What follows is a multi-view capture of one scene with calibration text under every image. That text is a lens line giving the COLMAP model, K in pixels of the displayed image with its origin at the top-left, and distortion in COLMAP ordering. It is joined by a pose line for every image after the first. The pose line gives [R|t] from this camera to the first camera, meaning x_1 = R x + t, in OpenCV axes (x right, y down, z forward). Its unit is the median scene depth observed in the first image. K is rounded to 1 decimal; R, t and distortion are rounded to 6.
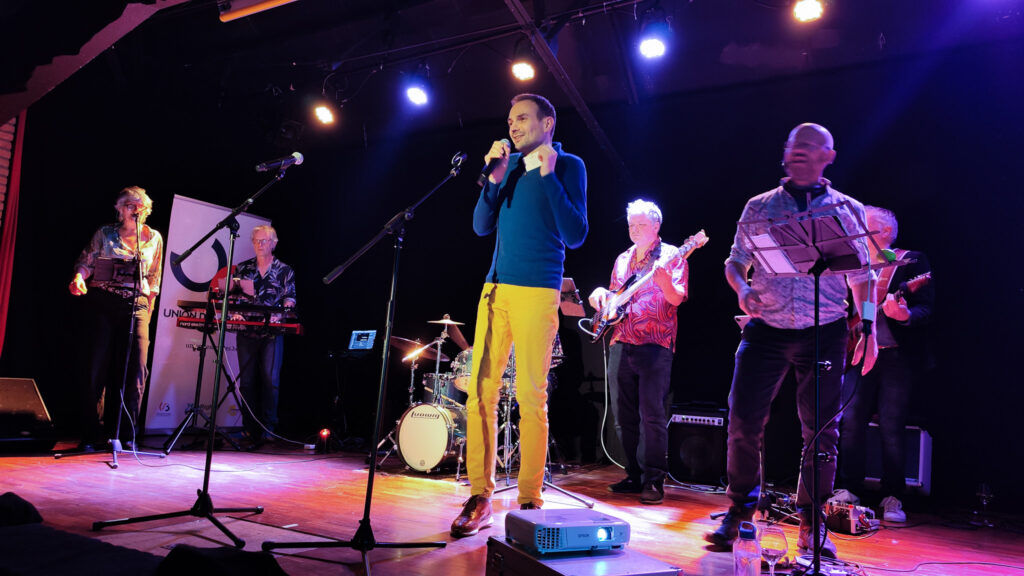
lens RADIAL K [[720.2, 0, 519.5], [0, 720.2, 288.9], [0, 0, 1]] dist [0.051228, -0.021622]
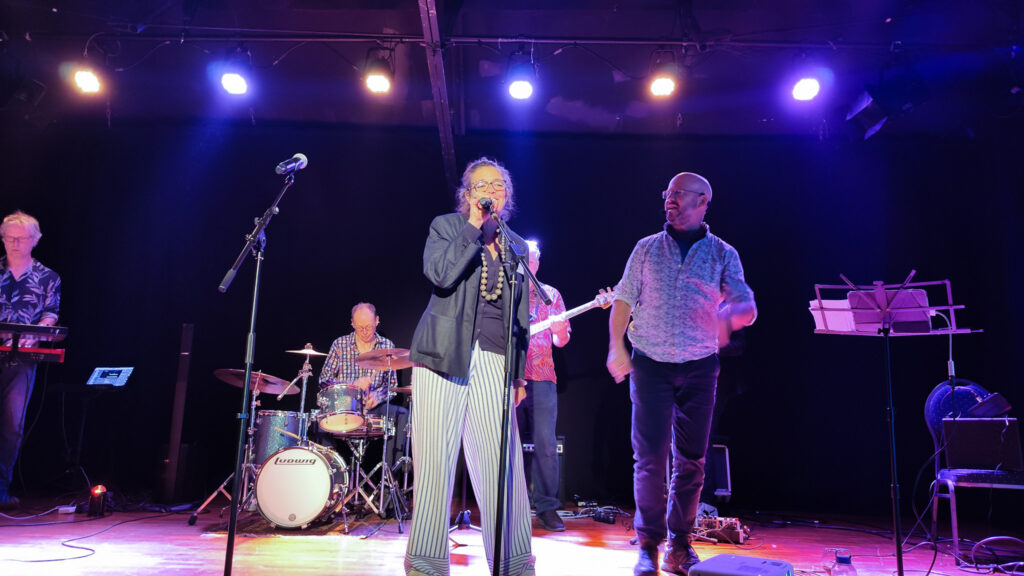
lens RADIAL K [[720.2, 0, 515.5], [0, 720.2, 290.0], [0, 0, 1]] dist [0.051228, -0.021622]
pose [[0.871304, 0.054907, 0.487661, -0.321307], [-0.044432, 0.998466, -0.033033, -0.012131], [-0.488727, 0.007114, 0.872408, 0.108170]]
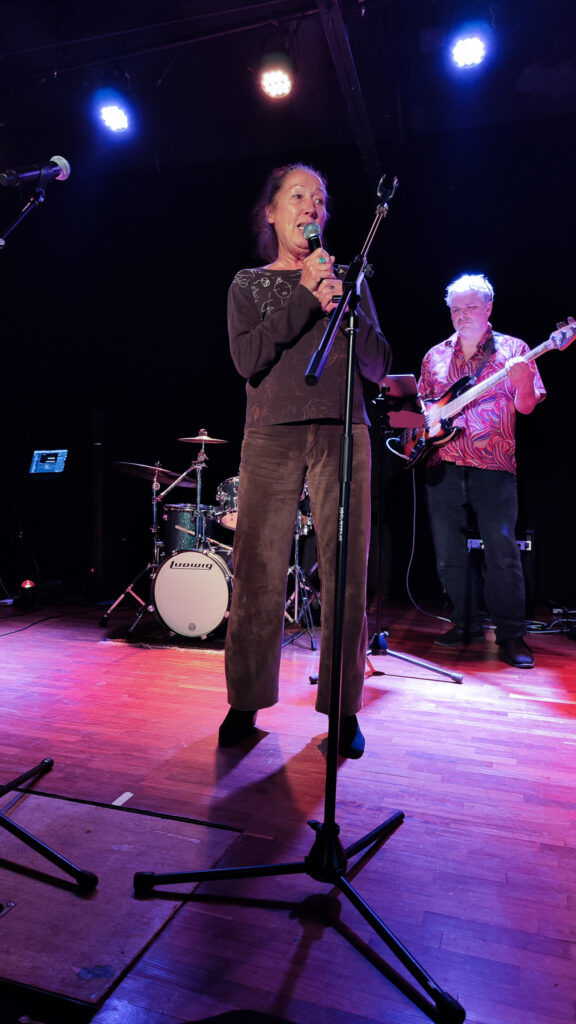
lens RADIAL K [[720.2, 0, 278.4], [0, 720.2, 512.8], [0, 0, 1]] dist [0.051228, -0.021622]
pose [[0.980928, -0.051730, 0.187360, -0.172056], [0.017958, 0.983931, 0.177642, -0.010987], [-0.193539, -0.170890, 0.966095, 0.252433]]
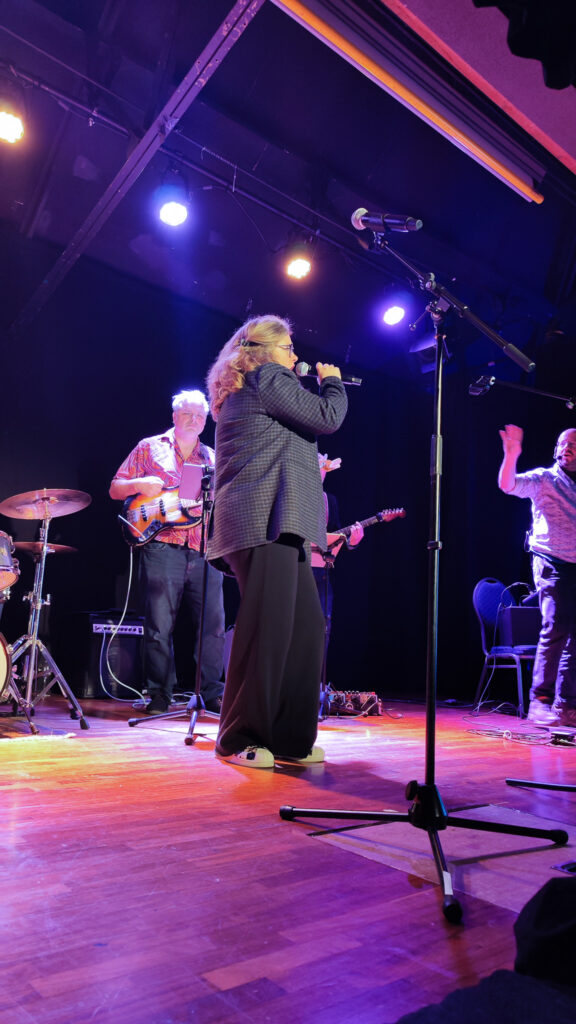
lens RADIAL K [[720.2, 0, 277.1], [0, 720.2, 514.3], [0, 0, 1]] dist [0.051228, -0.021622]
pose [[0.341480, 0.123723, 0.931710, -0.575943], [-0.152778, 0.985421, -0.074860, 0.080720], [-0.927389, -0.116782, 0.355404, 0.539772]]
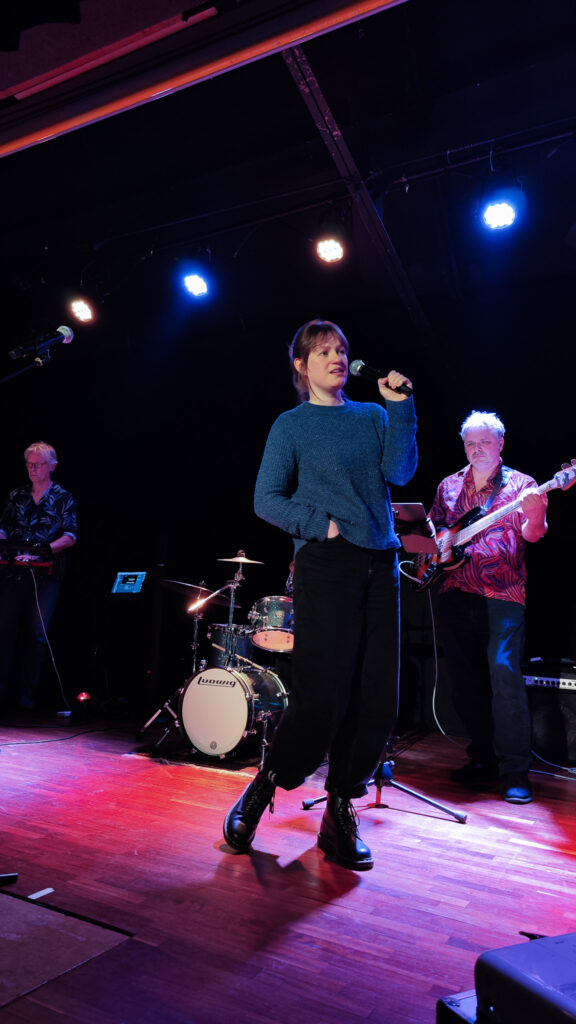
lens RADIAL K [[720.2, 0, 286.2], [0, 720.2, 514.2], [0, 0, 1]] dist [0.051228, -0.021622]
pose [[0.999755, 0.000277, 0.022135, -0.070577], [-0.000048, 0.999946, -0.010365, 0.003504], [-0.022137, 0.010361, 0.999701, 0.216090]]
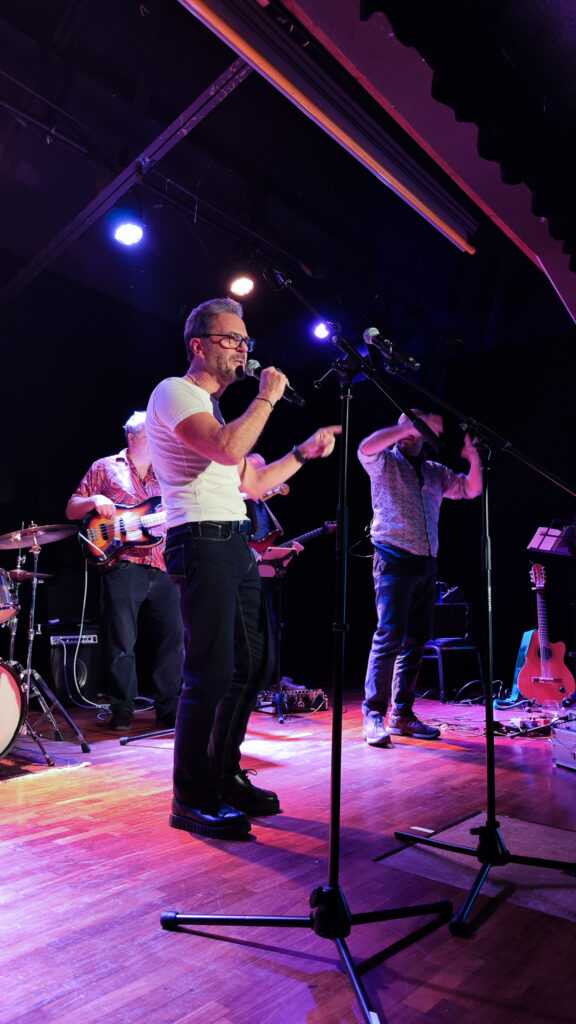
lens RADIAL K [[720.2, 0, 286.7], [0, 720.2, 513.6], [0, 0, 1]] dist [0.051228, -0.021622]
pose [[0.163869, 0.074494, 0.983665, -0.670171], [-0.139653, 0.988854, -0.051623, 0.032658], [-0.976547, -0.128913, 0.172446, 0.627260]]
